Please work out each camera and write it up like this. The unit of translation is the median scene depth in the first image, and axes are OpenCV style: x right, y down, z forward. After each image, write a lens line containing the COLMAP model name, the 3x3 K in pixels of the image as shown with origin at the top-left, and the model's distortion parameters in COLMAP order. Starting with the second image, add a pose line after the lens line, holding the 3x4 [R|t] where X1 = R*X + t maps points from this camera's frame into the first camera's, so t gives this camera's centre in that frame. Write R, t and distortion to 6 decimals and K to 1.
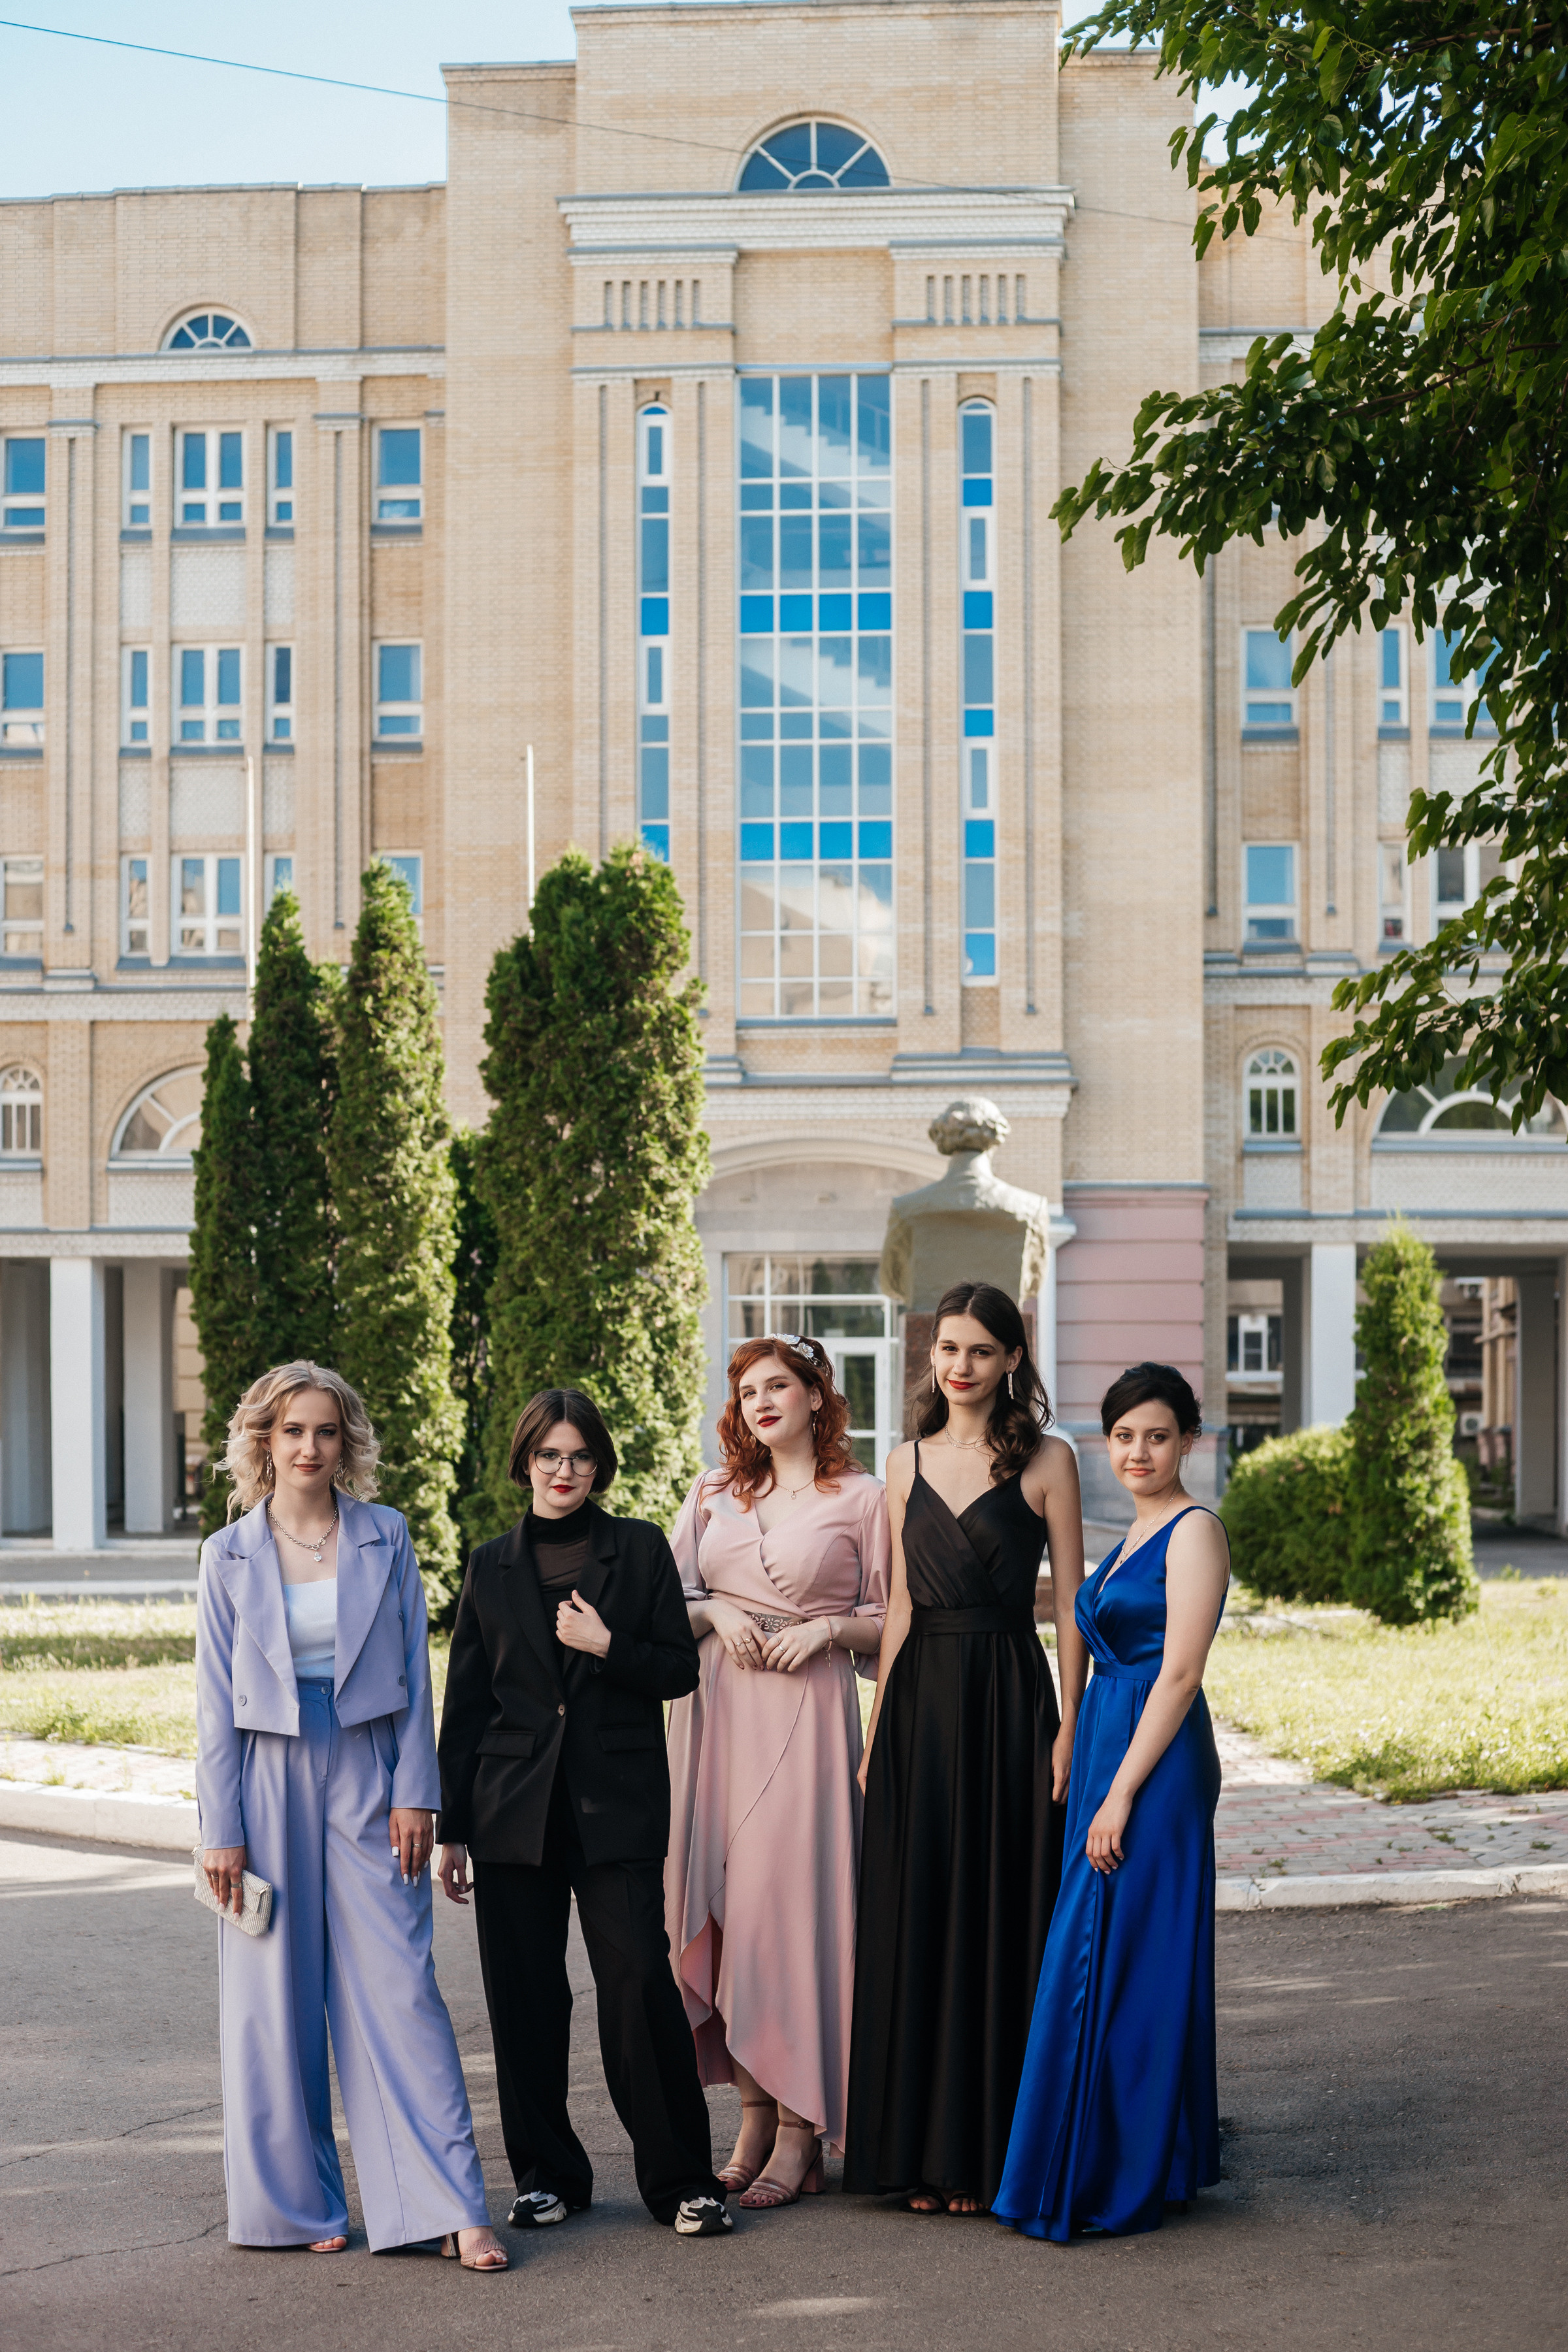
lens RADIAL K [[3442.4, 0, 952.0], [0, 3442.4, 1647.8], [0, 0, 1]] dist [-0.133969, 0.051948]
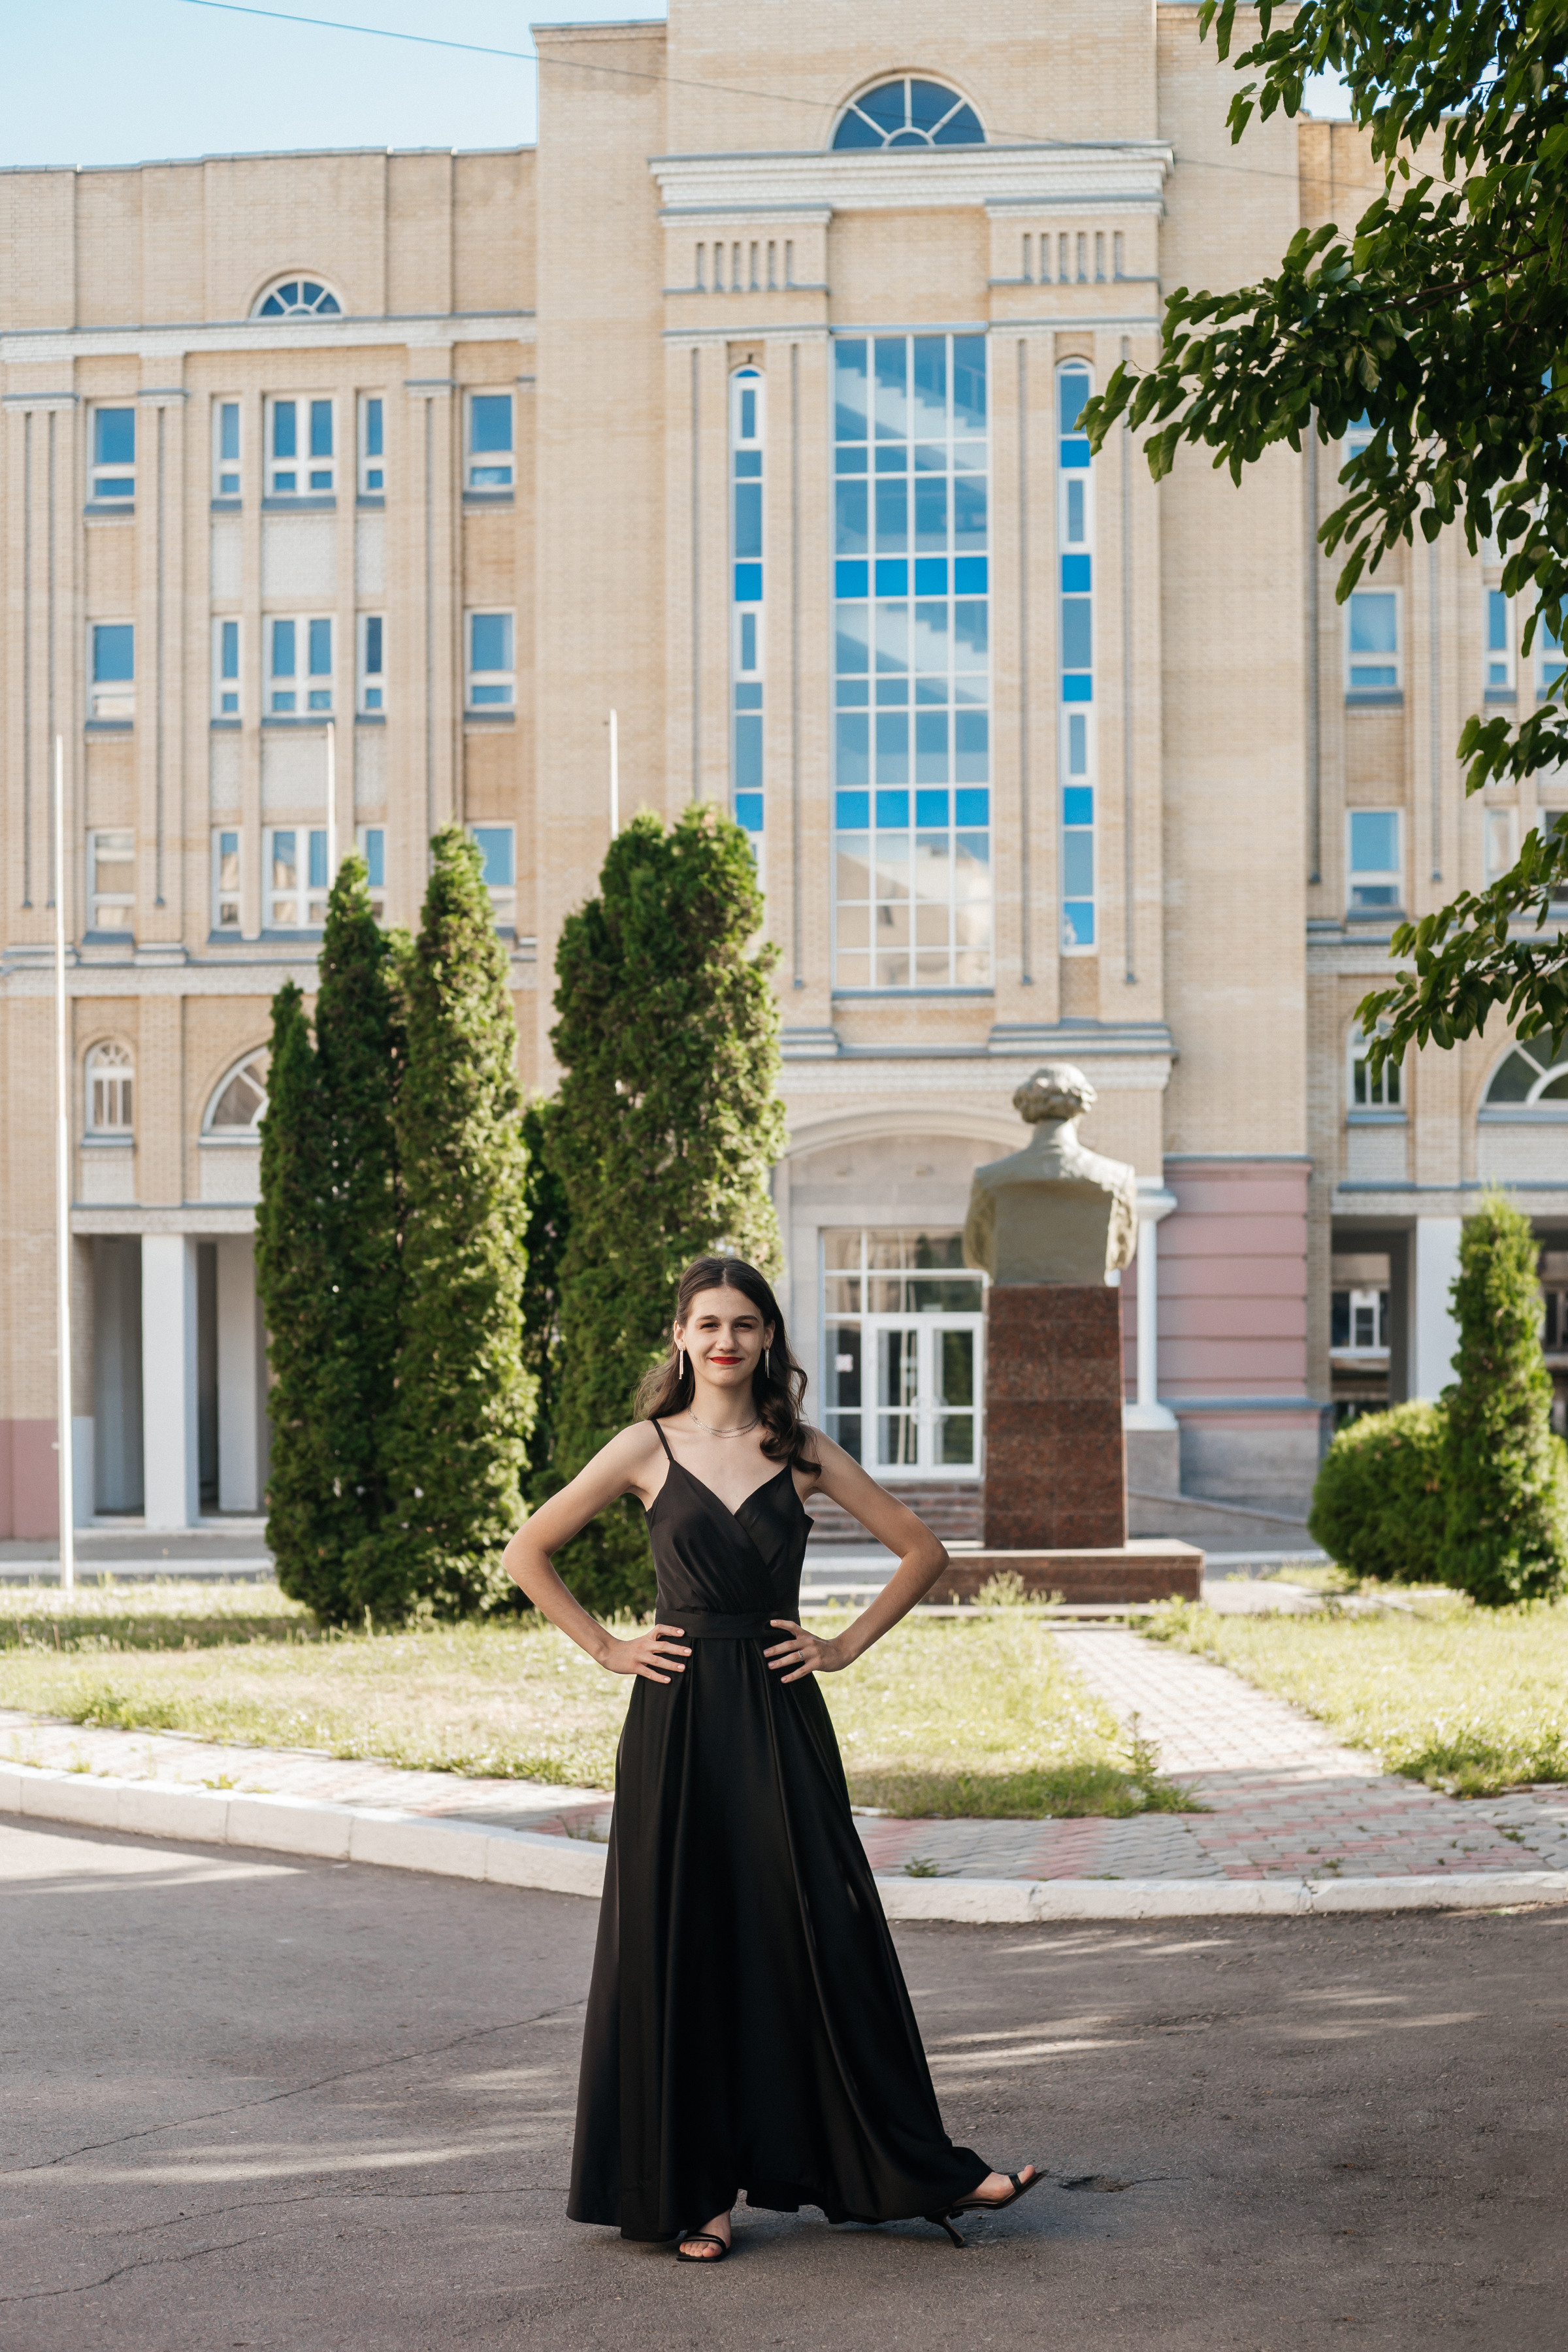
lens RADIAL K [[3442.4, 0, 952.0], [0, 3442.4, 1647.8], [0, 0, 1]] dist [-0.133969, 0.051948]
pose [[0.999420, 0.000807, -0.034058, 0.005499], [-0.000583, 0.999978, 0.006588, -0.000598], [0.034063, -0.006565, 0.999398, 0.014092]]
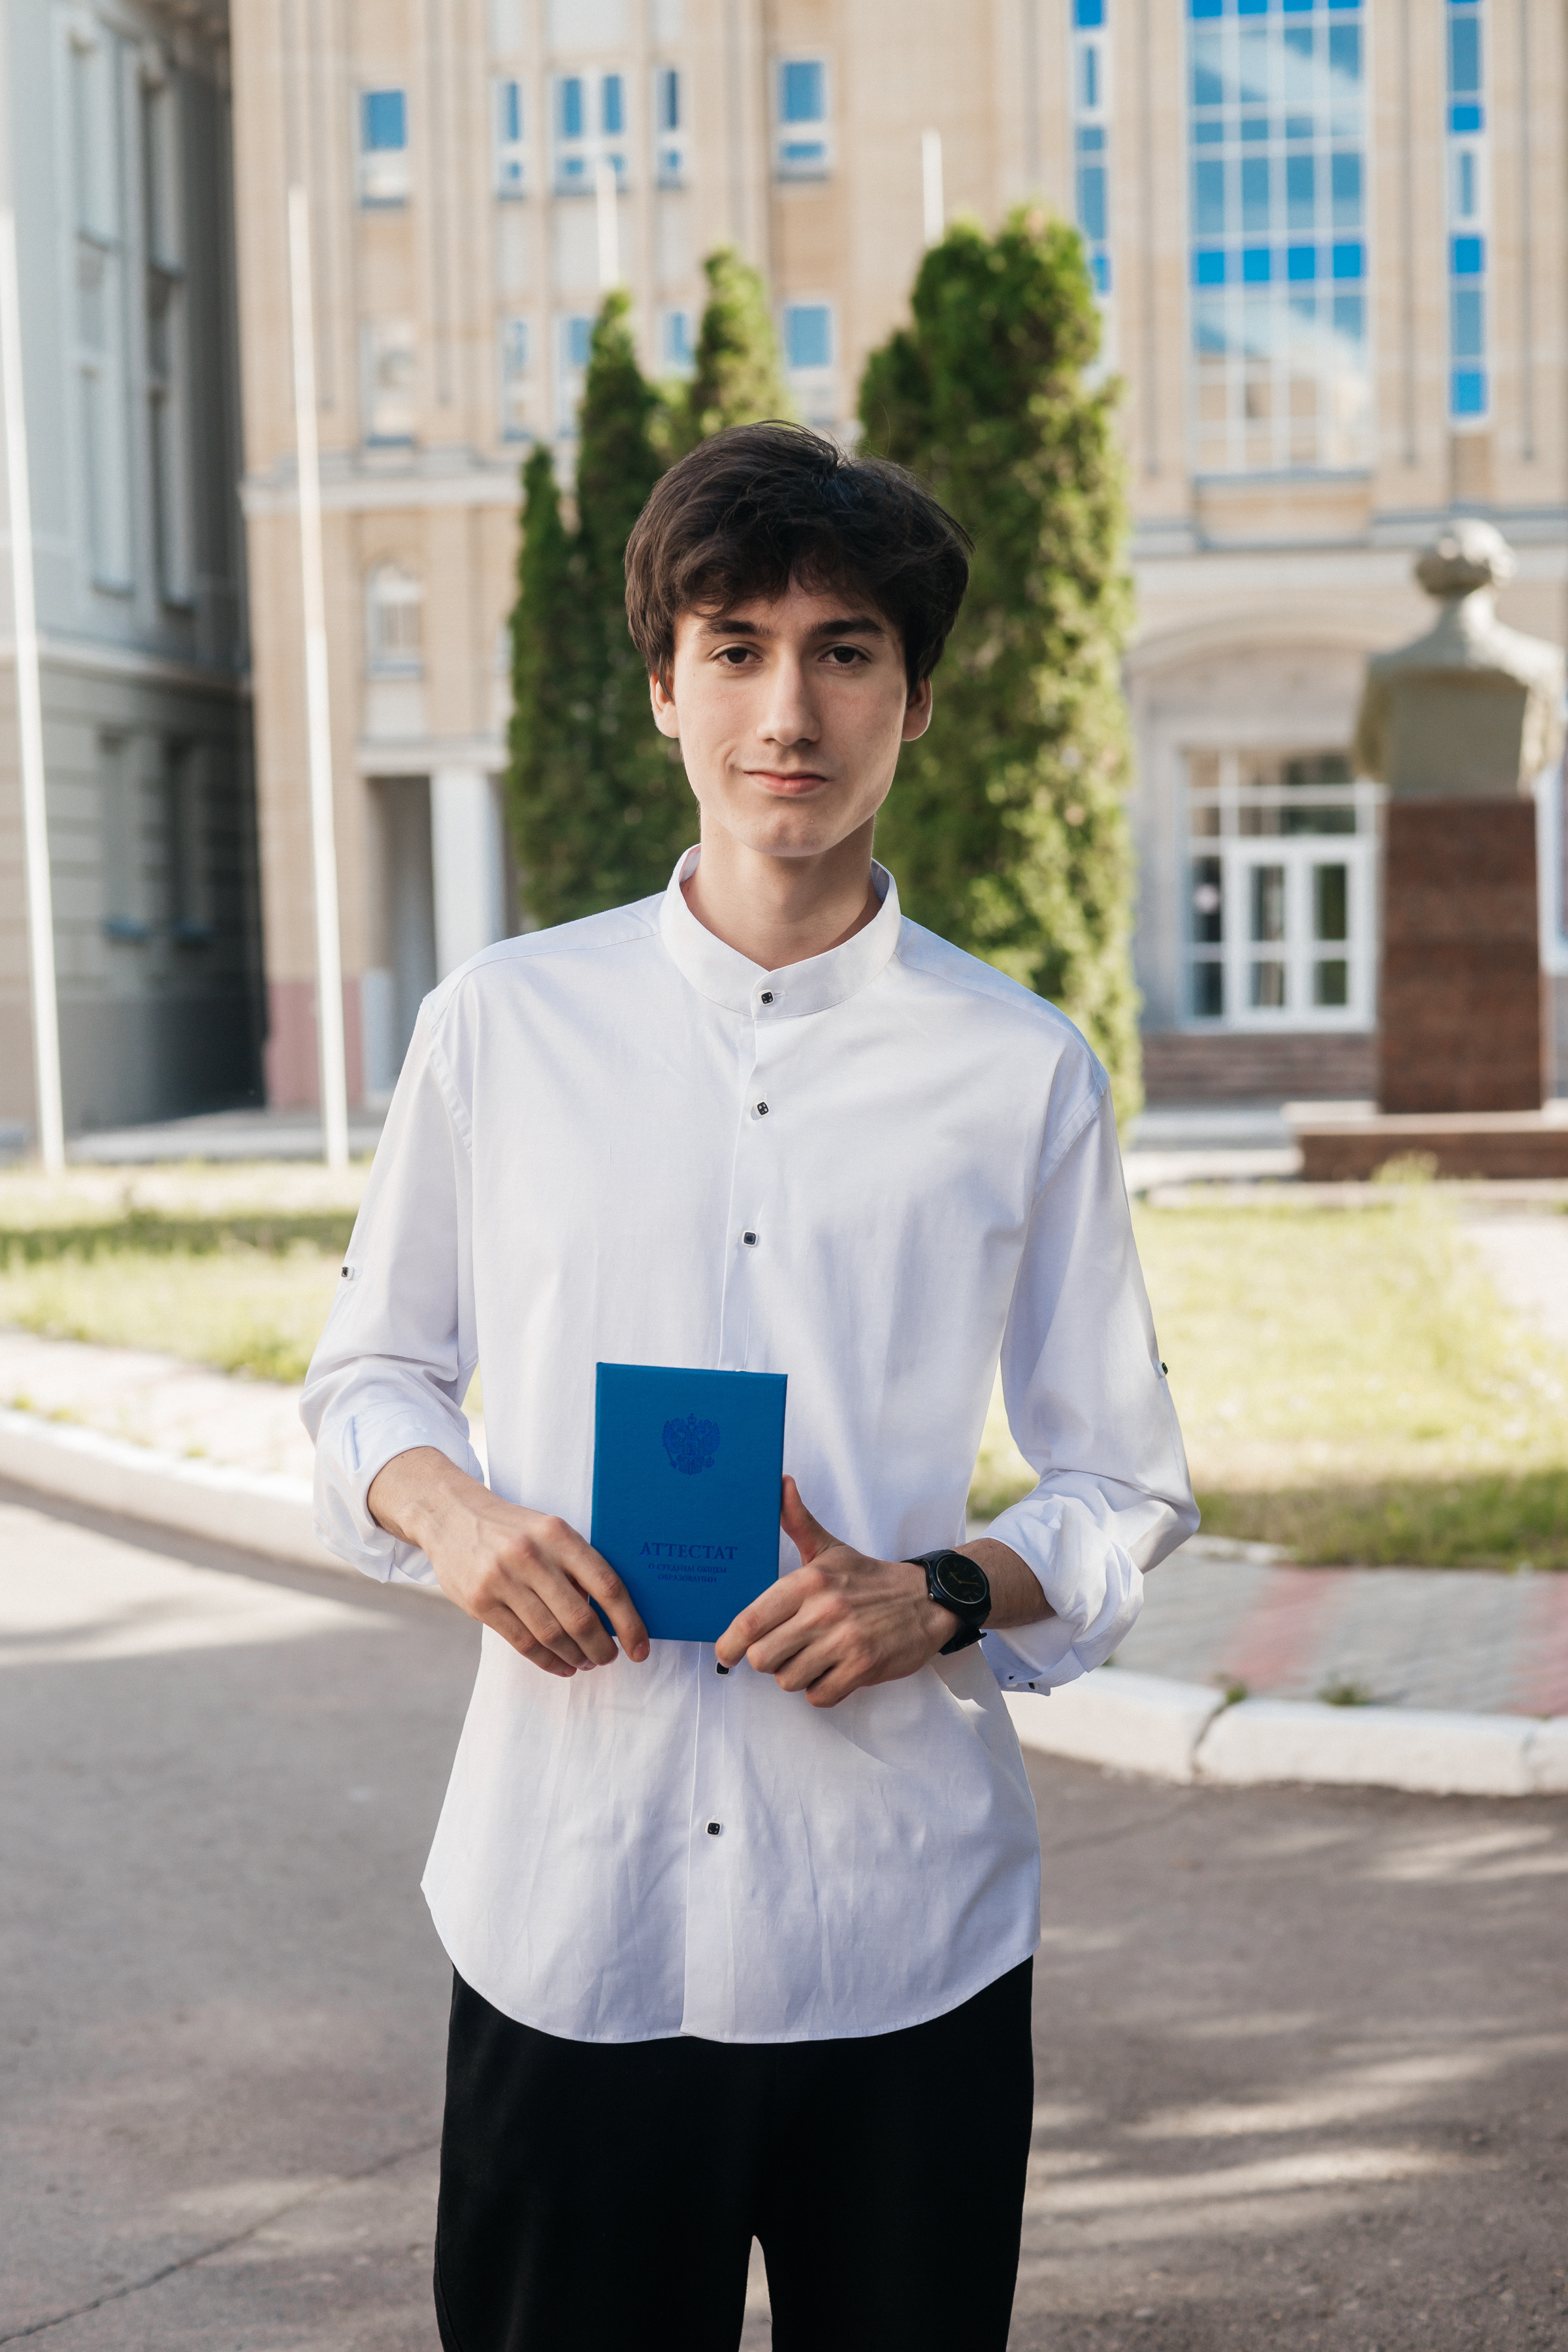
lens RADIAL K [[3442.4, 0, 952.0], [0, 3442.4, 1647.8], [0, 0, 1]] dist [-0.133969, 0.051948]
pose [[0.990371, 0.008795, -0.138159, -0.000724], [0.010391, 0.990442, 0.137535, -0.006237], [0.138048, -0.137646, 0.980814, 0.100551]]
